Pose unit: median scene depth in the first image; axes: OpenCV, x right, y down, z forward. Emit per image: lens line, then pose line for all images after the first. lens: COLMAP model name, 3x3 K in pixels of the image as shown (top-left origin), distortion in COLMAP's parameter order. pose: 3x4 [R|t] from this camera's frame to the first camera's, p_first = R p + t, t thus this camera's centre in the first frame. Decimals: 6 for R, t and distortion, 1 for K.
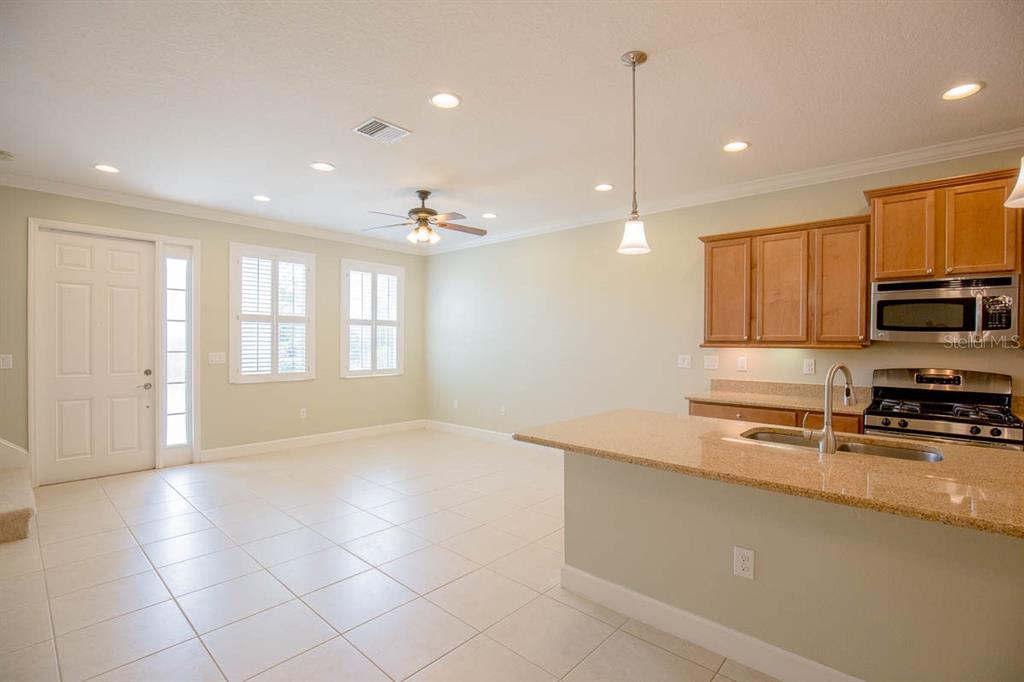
lens RADIAL K [[472.7, 0, 517.1], [0, 472.7, 342.3], [0, 0, 1]] dist [-0.027143, 0.005269]
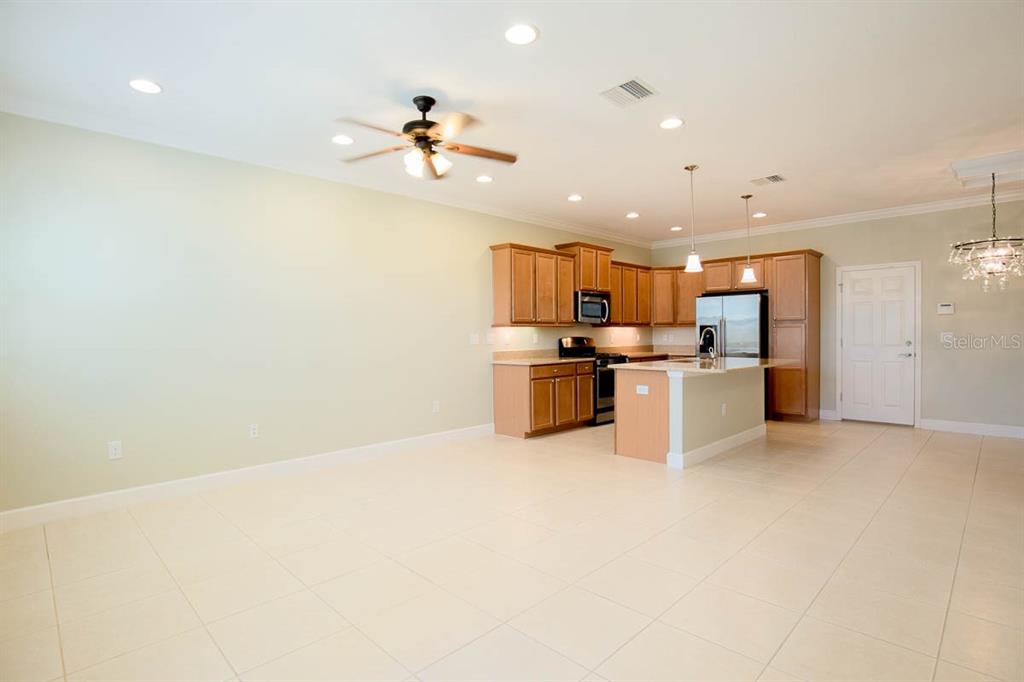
lens RADIAL K [[511.1, 0, 521.8], [0, 511.1, 338.7], [0, 0, 1]] dist [-0.015994, -0.000016]
pose [[0.040851, -0.016020, 0.999037, -1.094058], [0.010955, 0.999819, 0.015585, 0.023653], [-0.999105, 0.010307, 0.041019, 0.963123]]
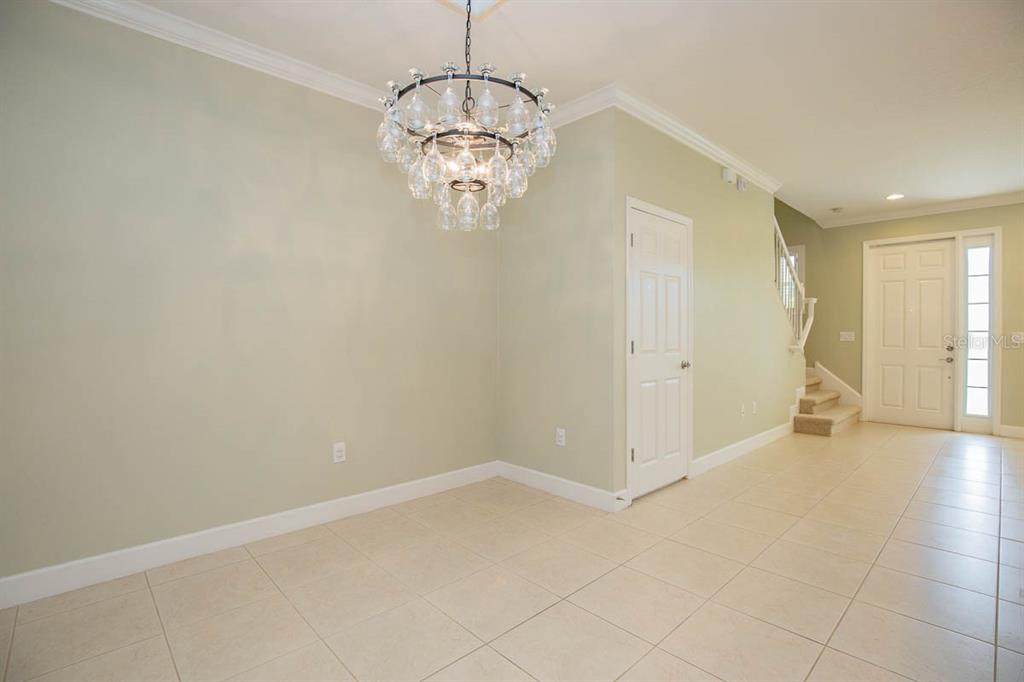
lens RADIAL K [[472.7, 0, 515.2], [0, 472.7, 337.6], [0, 0, 1]] dist [-0.027143, 0.005269]
pose [[-0.065580, 0.000970, -0.997847, 0.578734], [-0.003276, 0.999994, 0.001188, 0.048385], [0.997842, 0.003347, -0.065577, -0.039447]]
